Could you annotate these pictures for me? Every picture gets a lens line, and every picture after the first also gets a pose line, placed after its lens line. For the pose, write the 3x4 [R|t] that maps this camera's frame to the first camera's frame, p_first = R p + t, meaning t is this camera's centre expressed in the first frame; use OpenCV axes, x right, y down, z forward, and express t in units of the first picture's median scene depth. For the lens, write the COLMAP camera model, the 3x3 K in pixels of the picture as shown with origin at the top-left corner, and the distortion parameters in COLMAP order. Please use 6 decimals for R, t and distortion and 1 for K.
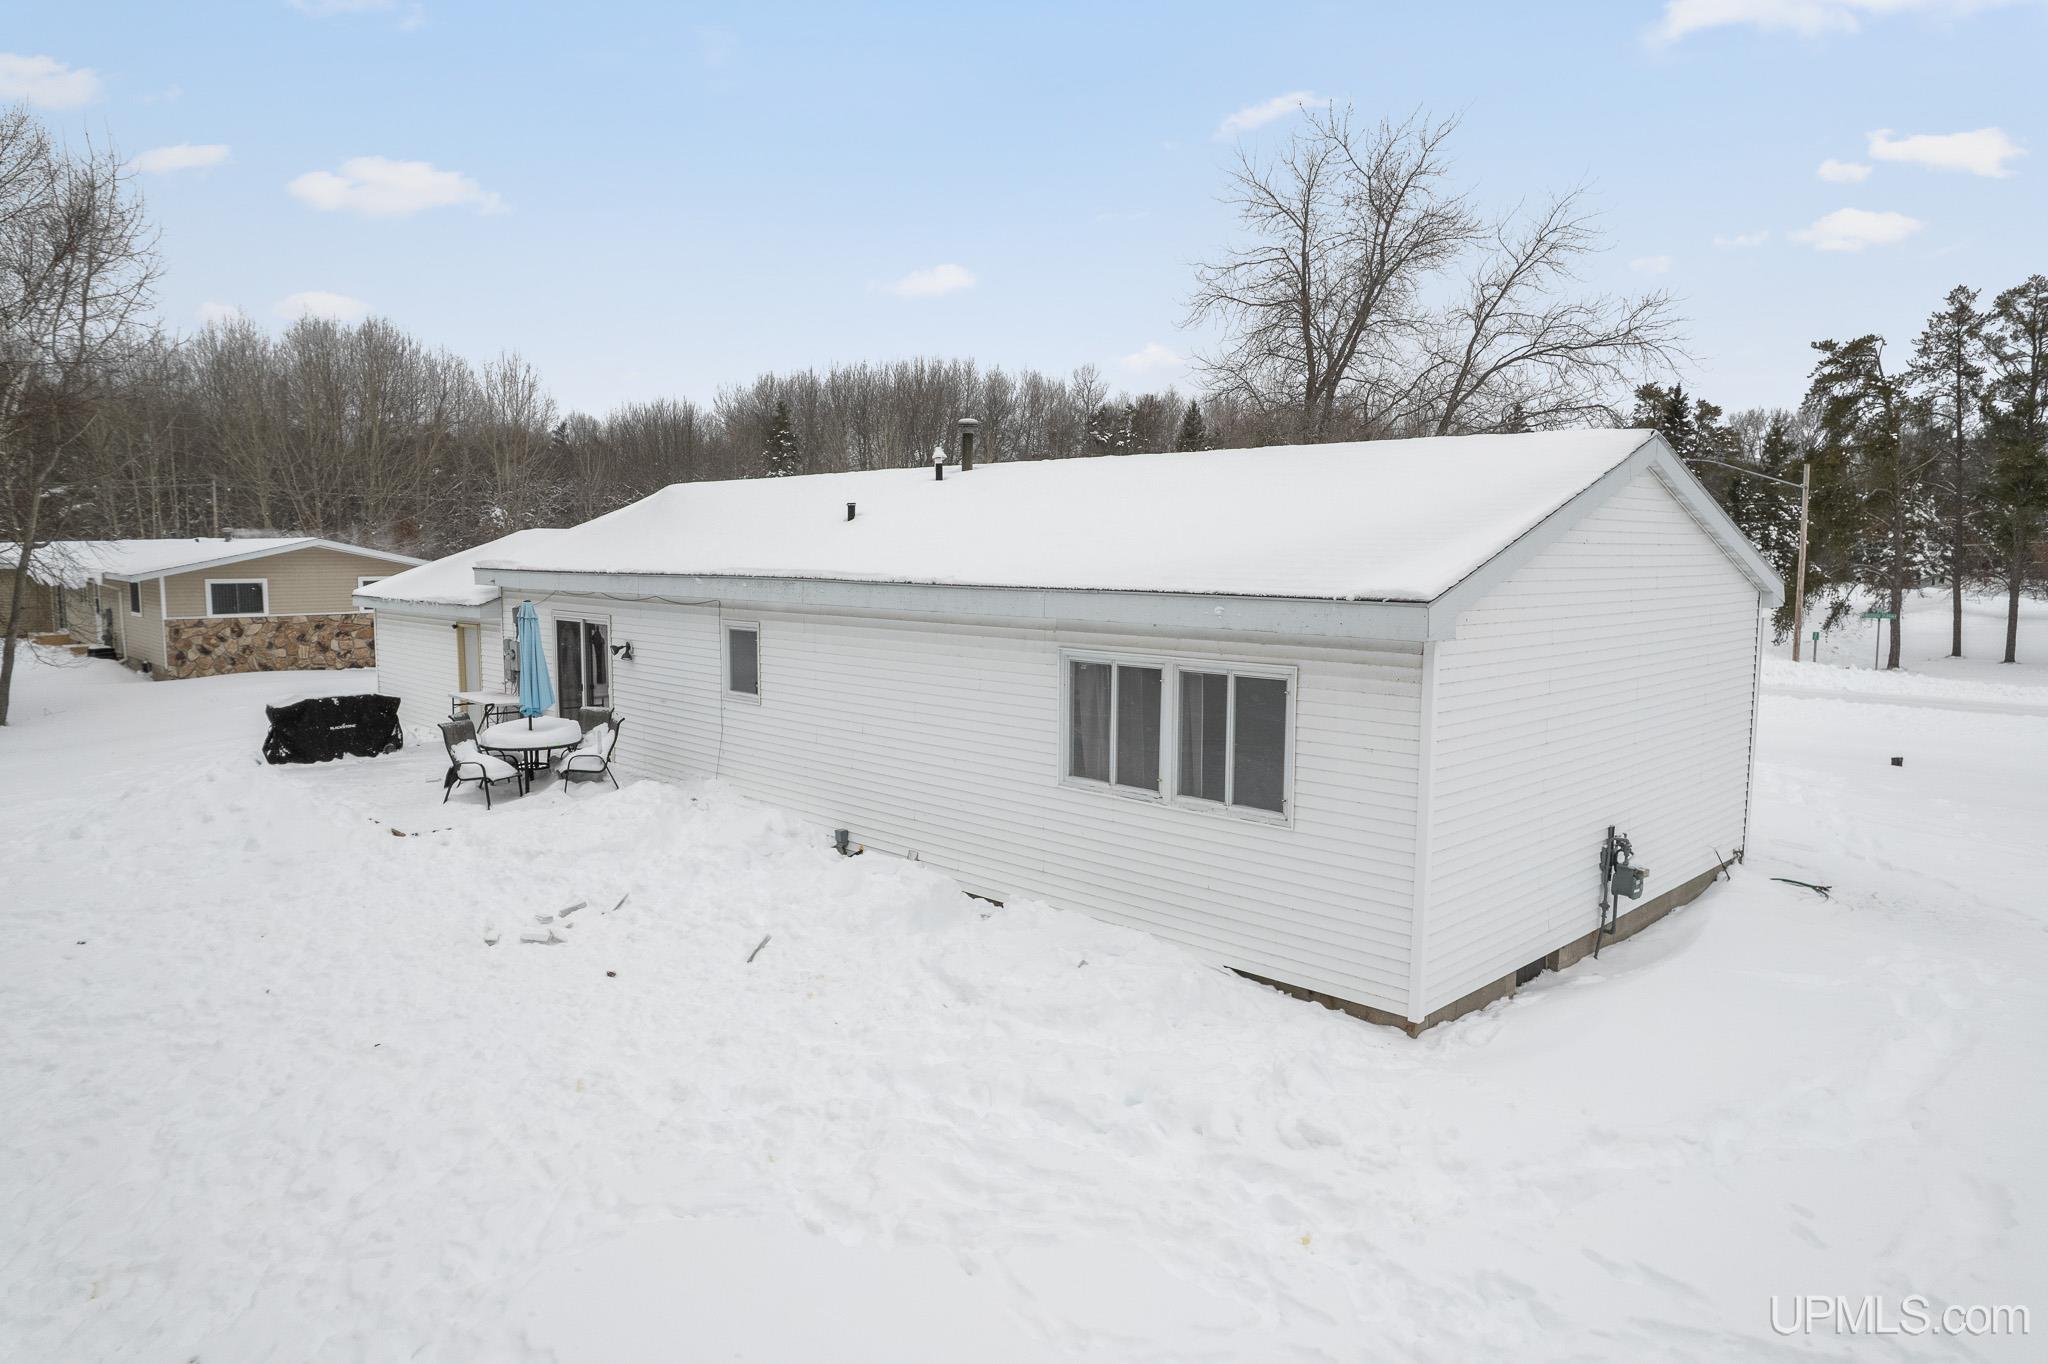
lens RADIAL K [[1314.4, 0, 1024.0], [0, 1314.4, 682.0], [0, 0, 1]] dist [-0.079591, 0.072983]
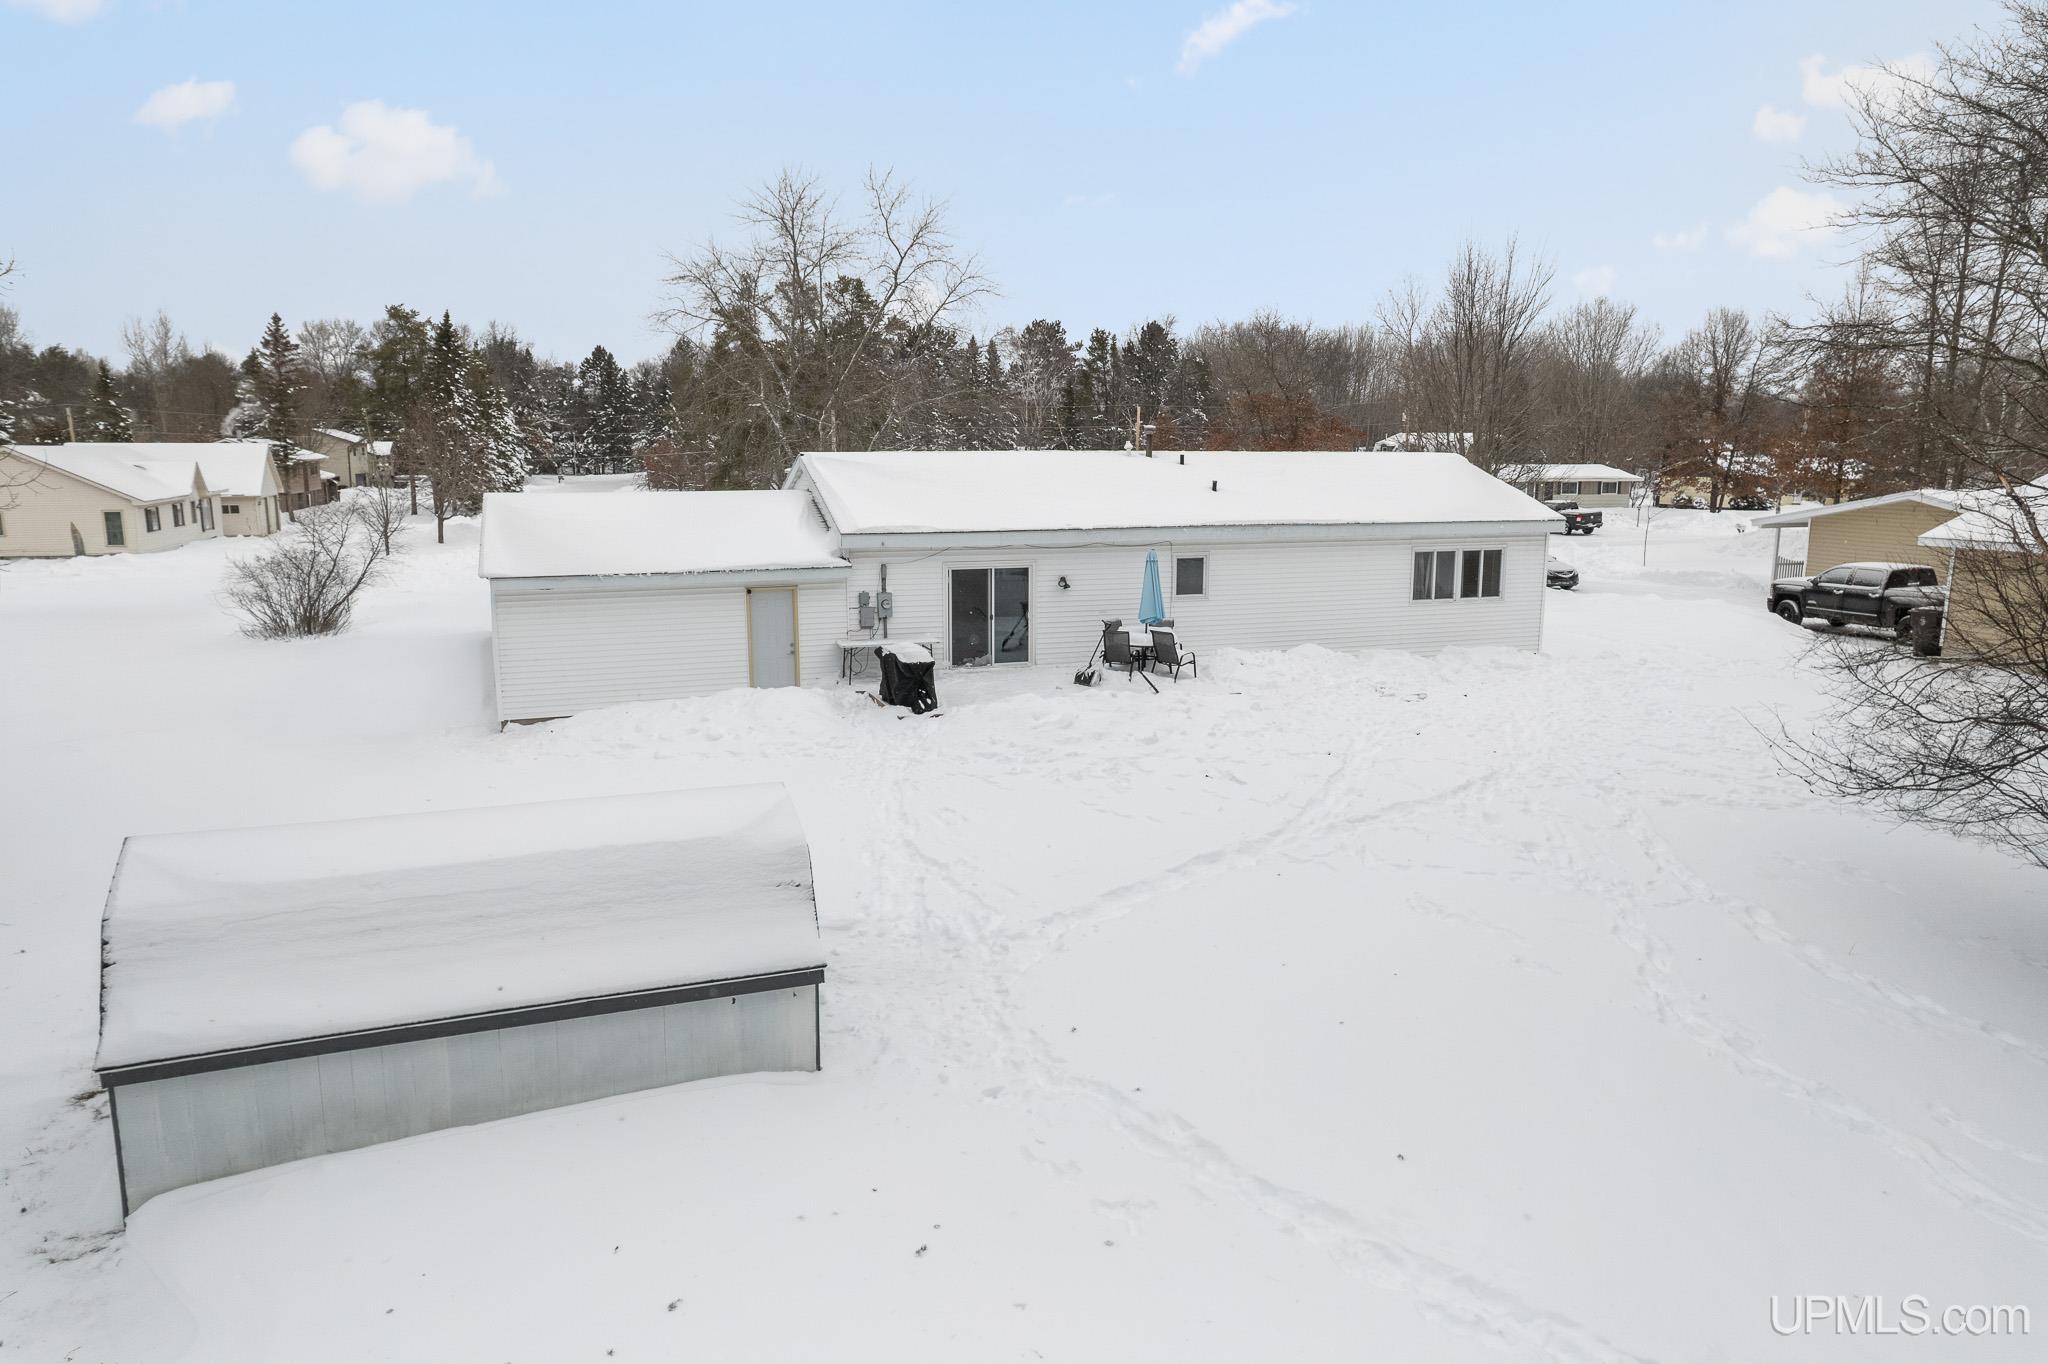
lens RADIAL K [[1314.4, 0, 1024.0], [0, 1314.4, 682.0], [0, 0, 1]] dist [-0.079591, 0.072983]
pose [[0.411324, -0.167864, 0.895898, -2.124998], [0.093291, 0.985487, 0.141818, -0.162865], [-0.906702, 0.025246, 0.421015, 0.553346]]
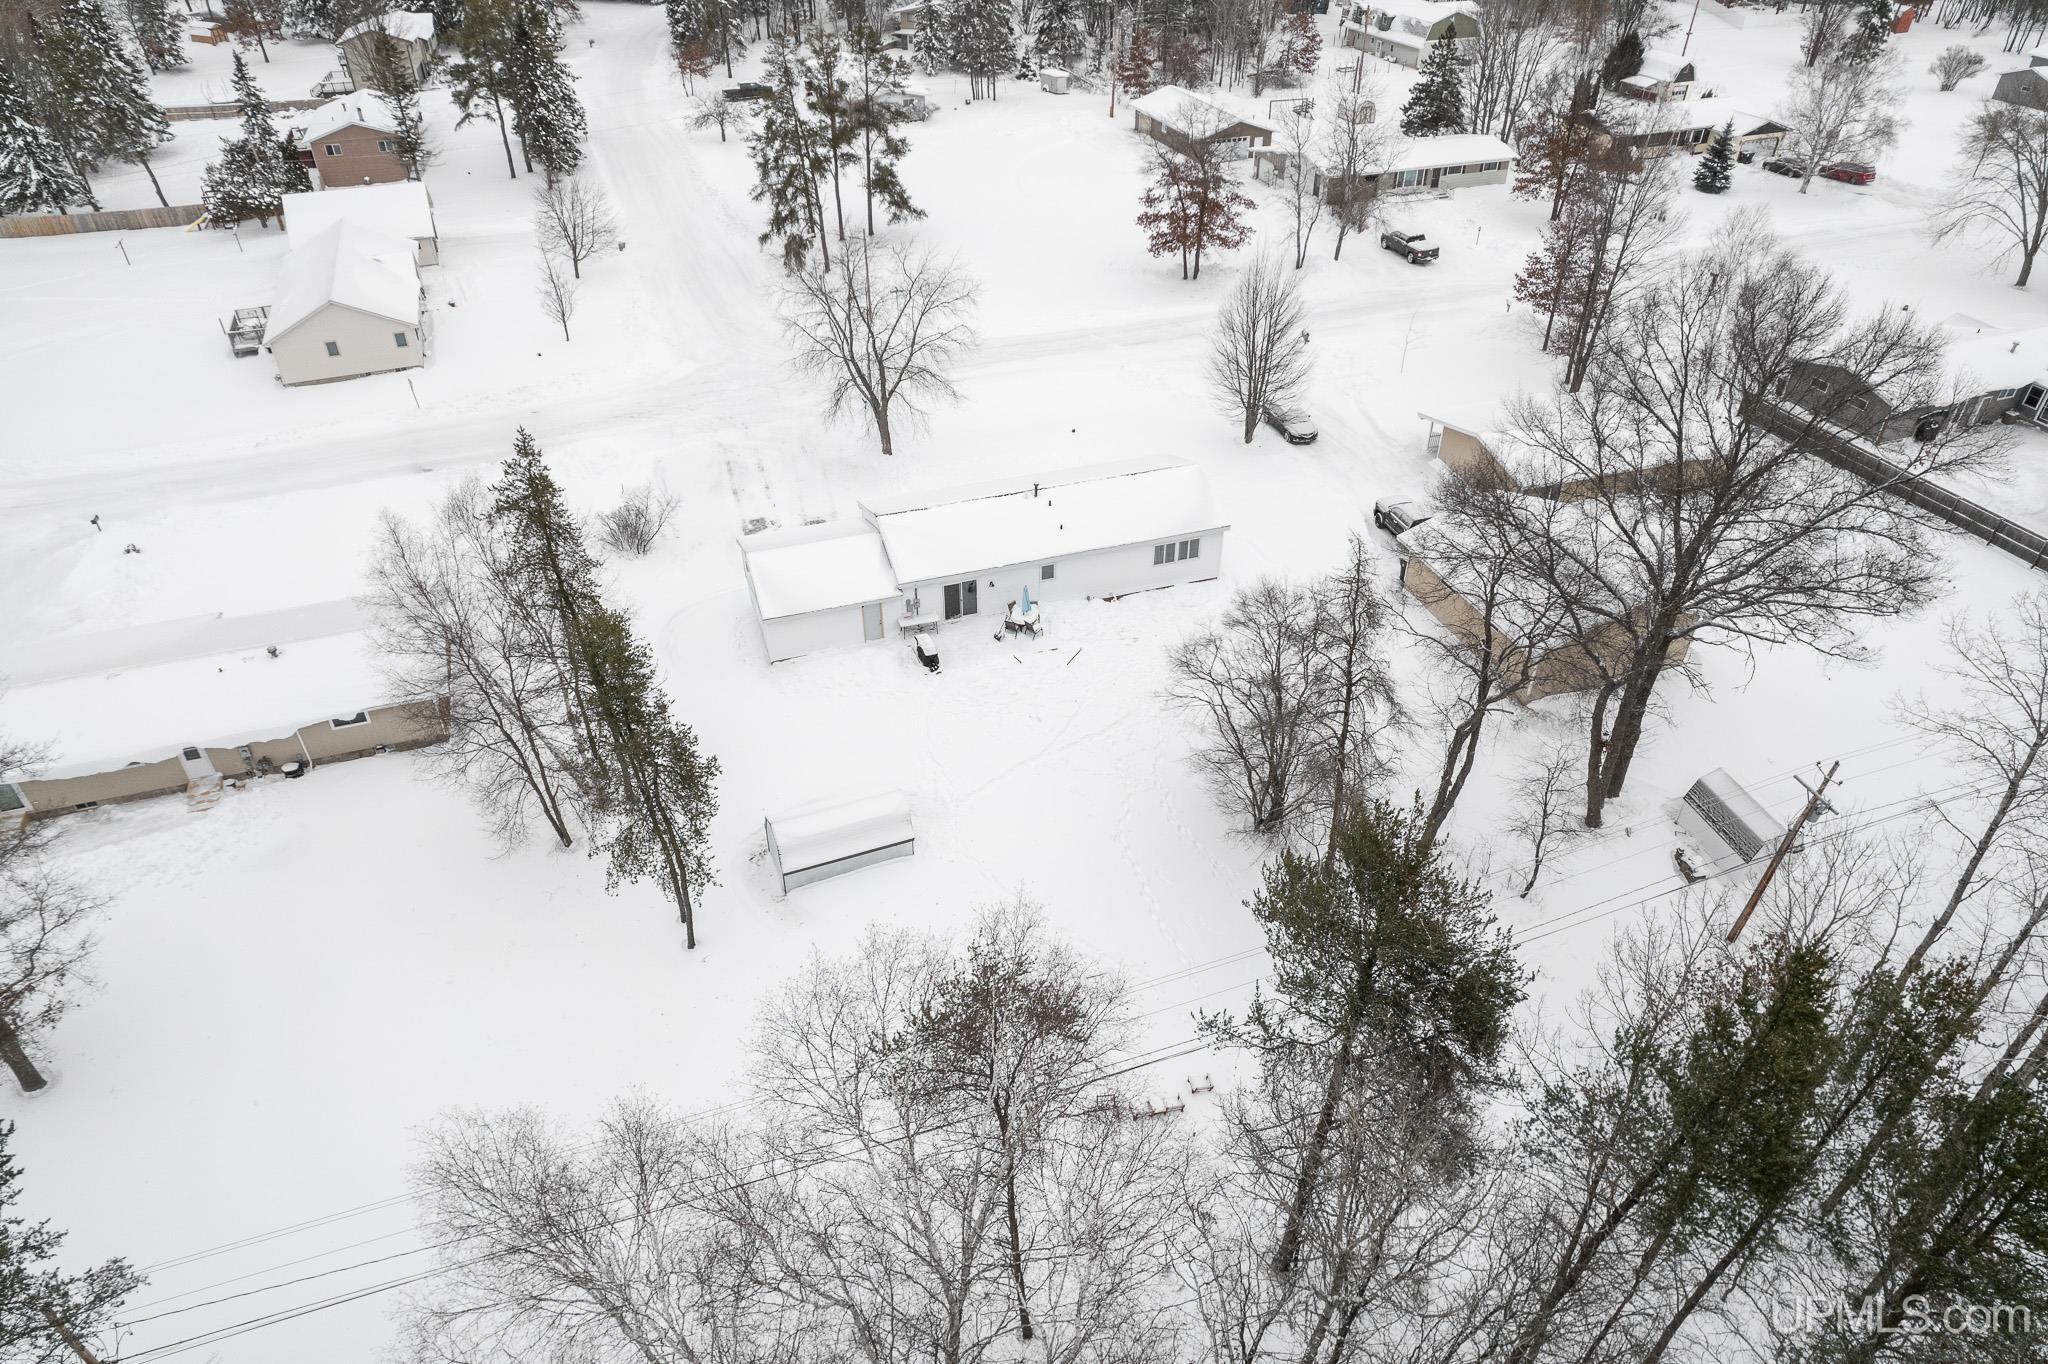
lens RADIAL K [[1314.4, 0, 1024.0], [0, 1314.4, 682.0], [0, 0, 1]] dist [-0.079591, 0.072983]
pose [[0.421666, -0.544567, 0.725014, -3.751403], [0.090893, 0.820930, 0.563748, -2.253915], [-0.902184, -0.171815, 0.395656, -0.624836]]
